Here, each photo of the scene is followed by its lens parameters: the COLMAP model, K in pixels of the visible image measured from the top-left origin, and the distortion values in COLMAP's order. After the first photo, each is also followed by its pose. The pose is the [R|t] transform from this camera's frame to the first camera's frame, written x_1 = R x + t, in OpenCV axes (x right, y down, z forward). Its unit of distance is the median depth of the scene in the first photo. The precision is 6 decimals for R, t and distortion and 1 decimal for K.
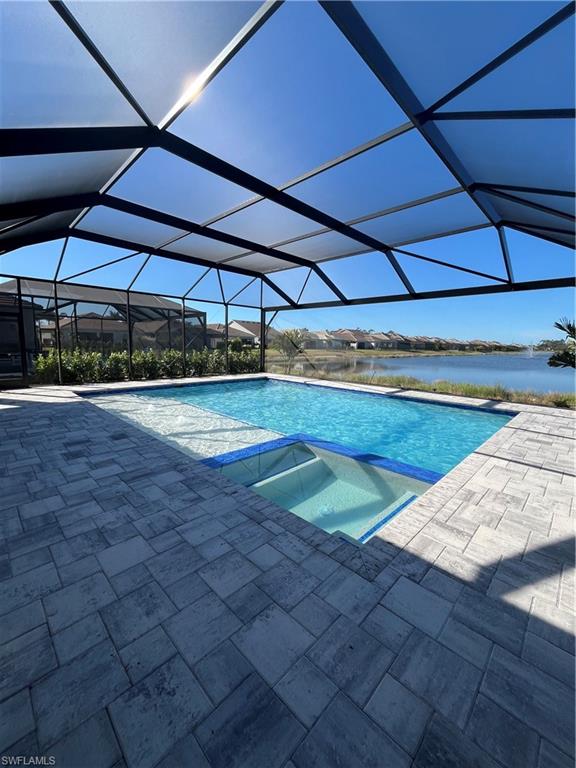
lens RADIAL K [[308.6, 0, 288.0], [0, 308.6, 384.0], [0, 0, 1]] dist [-0.002908, 0.000131]
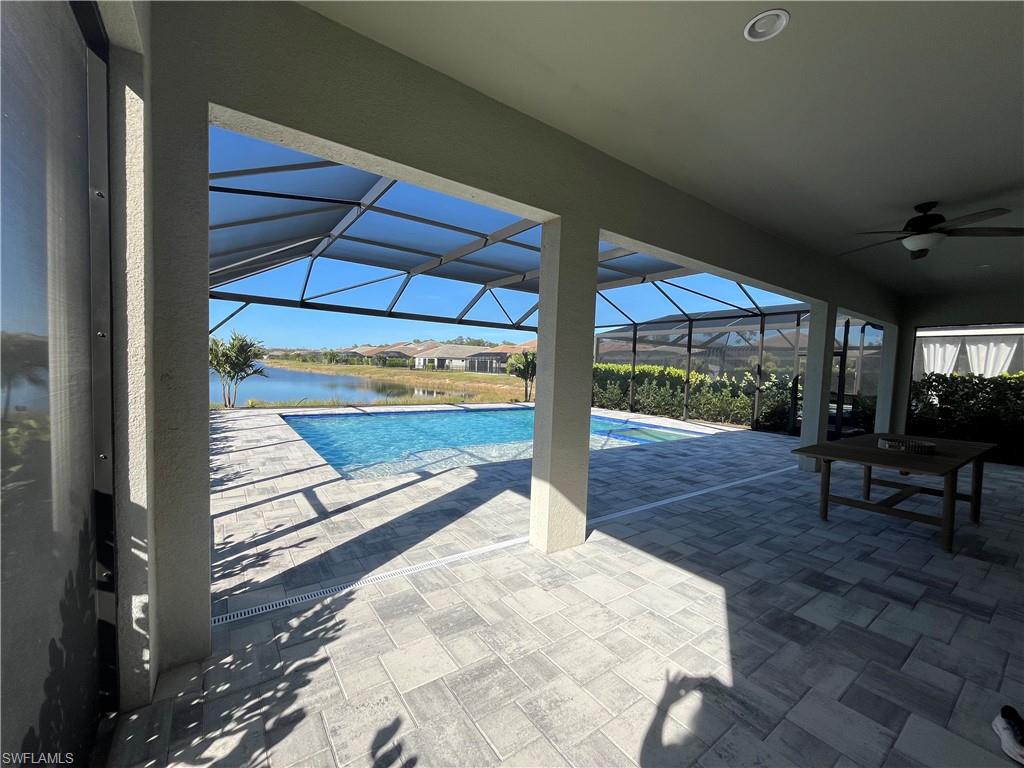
lens RADIAL K [[411.5, 0, 513.9], [0, 411.5, 391.1], [0, 0, 1]] dist [-0.002908, 0.000131]
pose [[0.169533, -0.072065, 0.982886, -1.008314], [0.088875, 0.994377, 0.057577, -0.093880], [-0.981509, 0.077593, 0.174985, 0.530509]]
